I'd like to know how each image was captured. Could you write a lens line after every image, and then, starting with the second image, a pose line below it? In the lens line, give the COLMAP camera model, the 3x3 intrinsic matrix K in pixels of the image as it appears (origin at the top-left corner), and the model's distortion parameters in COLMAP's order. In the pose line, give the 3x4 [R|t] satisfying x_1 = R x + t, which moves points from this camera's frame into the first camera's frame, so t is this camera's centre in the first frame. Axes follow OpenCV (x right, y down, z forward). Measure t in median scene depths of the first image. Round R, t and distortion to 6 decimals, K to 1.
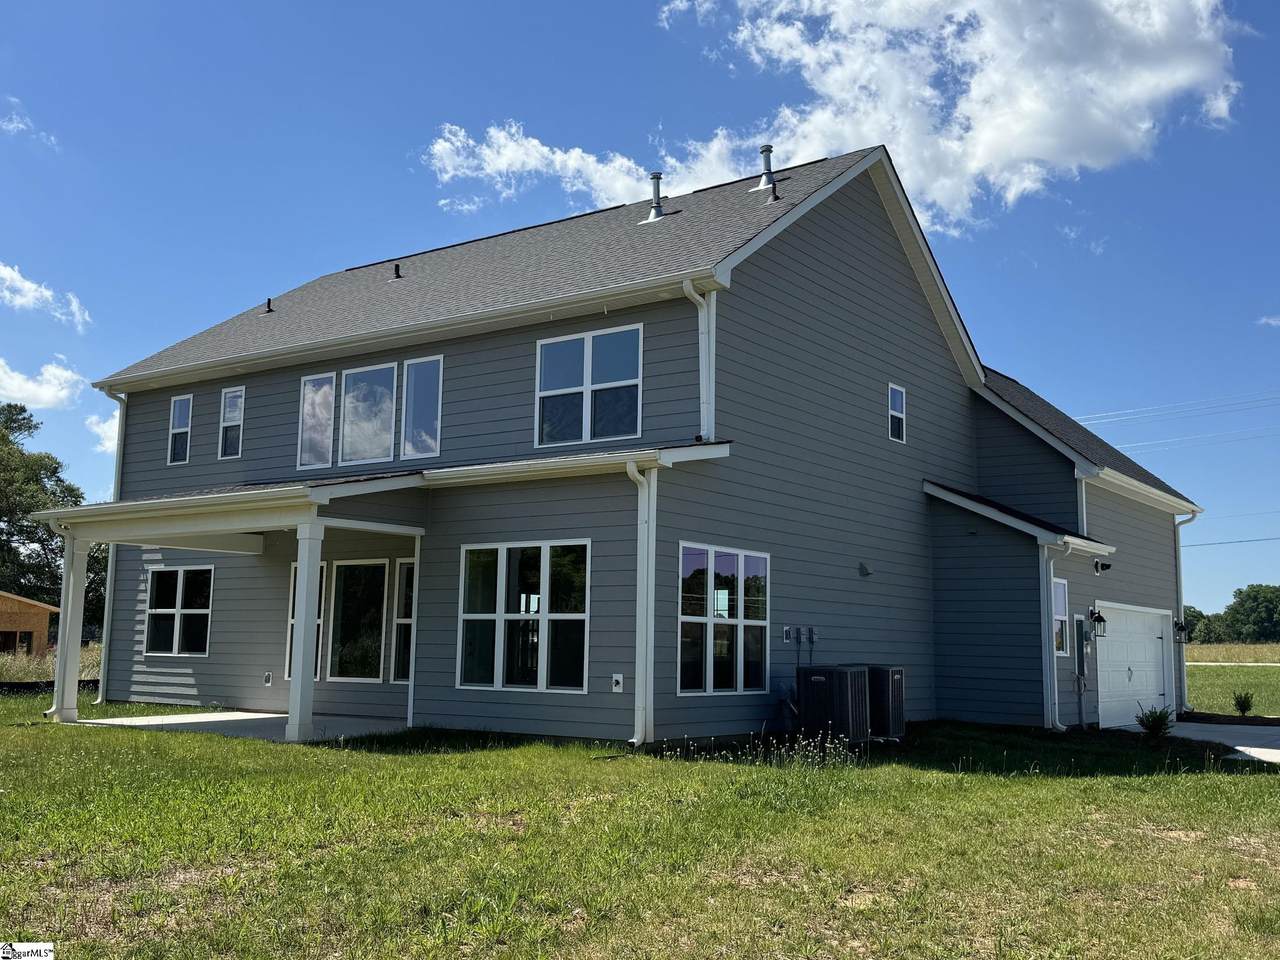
lens RADIAL K [[1251.3, 0, 638.6], [0, 1251.3, 473.7], [0, 0, 1]] dist [0.127761, 0.000000]
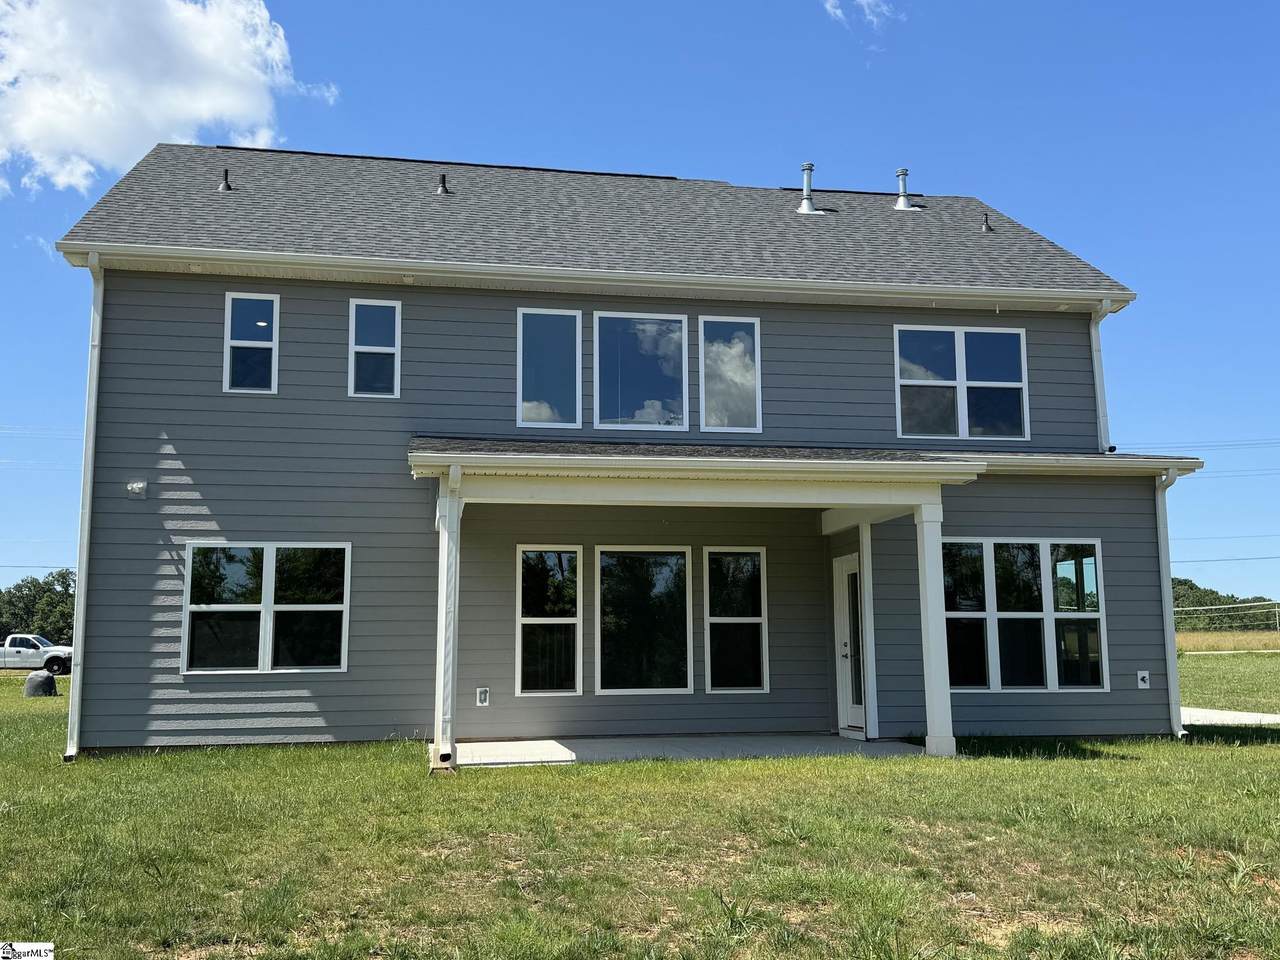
lens RADIAL K [[1251.3, 0, 640.0], [0, 1251.3, 482.1], [0, 0, 1]] dist [0.127761, 0.000000]
pose [[0.689355, 0.078948, 0.720109, -0.788286], [-0.076681, 0.996412, -0.035833, 0.054405], [-0.720354, -0.030517, 0.692935, 0.420941]]
